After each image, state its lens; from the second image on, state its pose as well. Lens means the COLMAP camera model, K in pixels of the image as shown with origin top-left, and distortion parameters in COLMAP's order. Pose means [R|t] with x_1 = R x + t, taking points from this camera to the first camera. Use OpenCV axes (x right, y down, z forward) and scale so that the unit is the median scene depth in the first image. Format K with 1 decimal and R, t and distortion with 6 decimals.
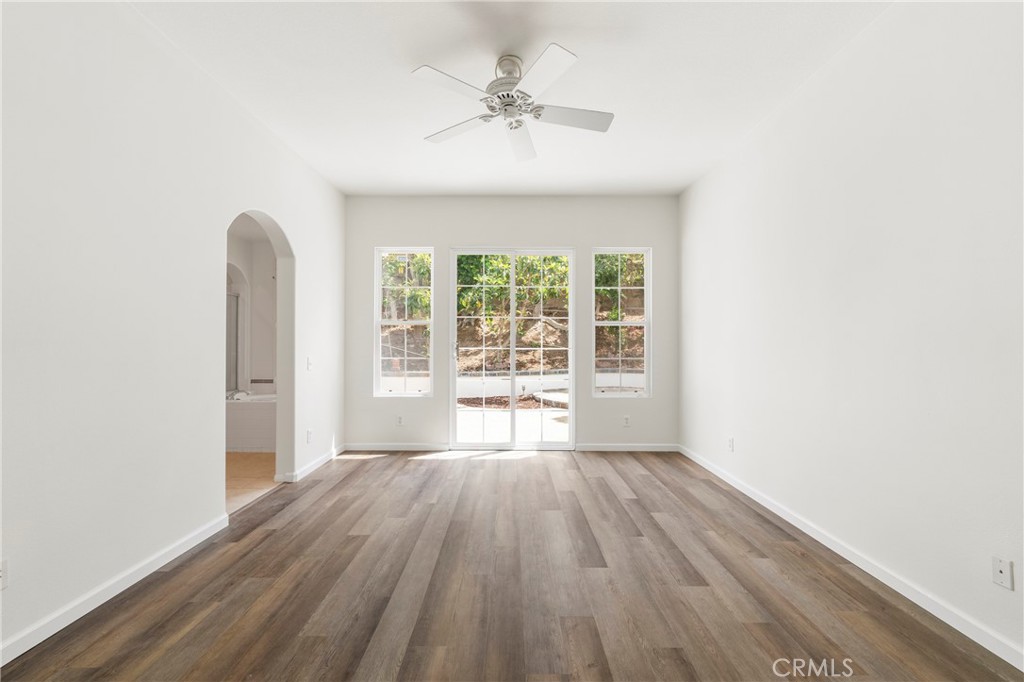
lens RADIAL K [[417.2, 0, 510.2], [0, 417.2, 341.3], [0, 0, 1]] dist [0.001928, -0.000646]
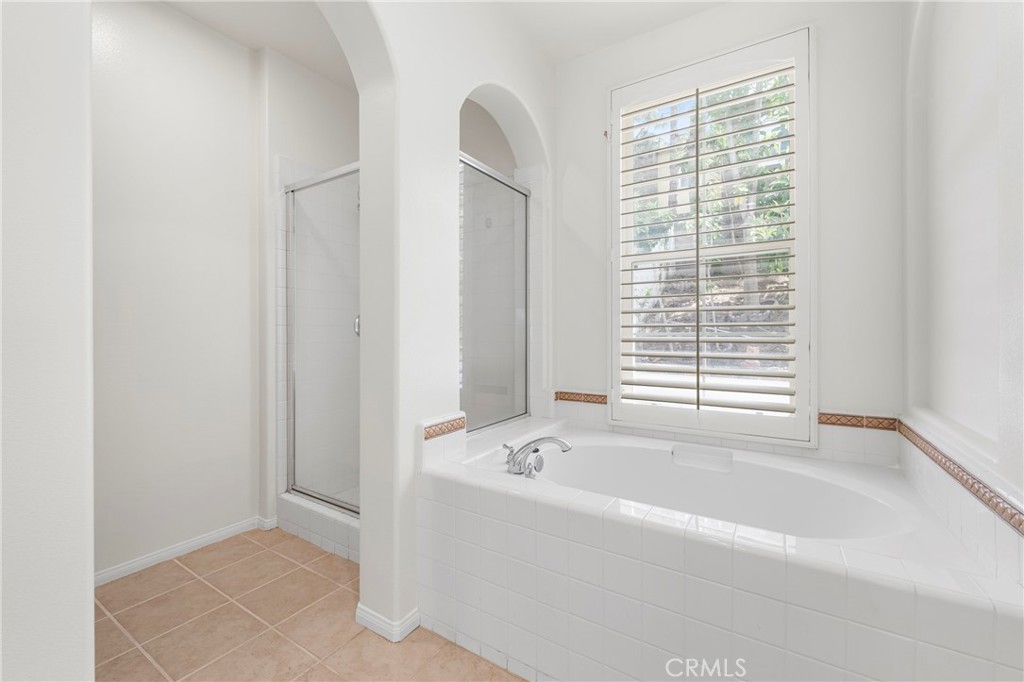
lens RADIAL K [[417.2, 0, 506.2], [0, 417.2, 325.3], [0, 0, 1]] dist [0.001928, -0.000646]
pose [[0.838259, -0.003800, -0.545259, -0.783723], [0.002165, 0.999991, -0.003641, 0.049066], [0.545268, 0.001872, 0.838260, 1.125514]]
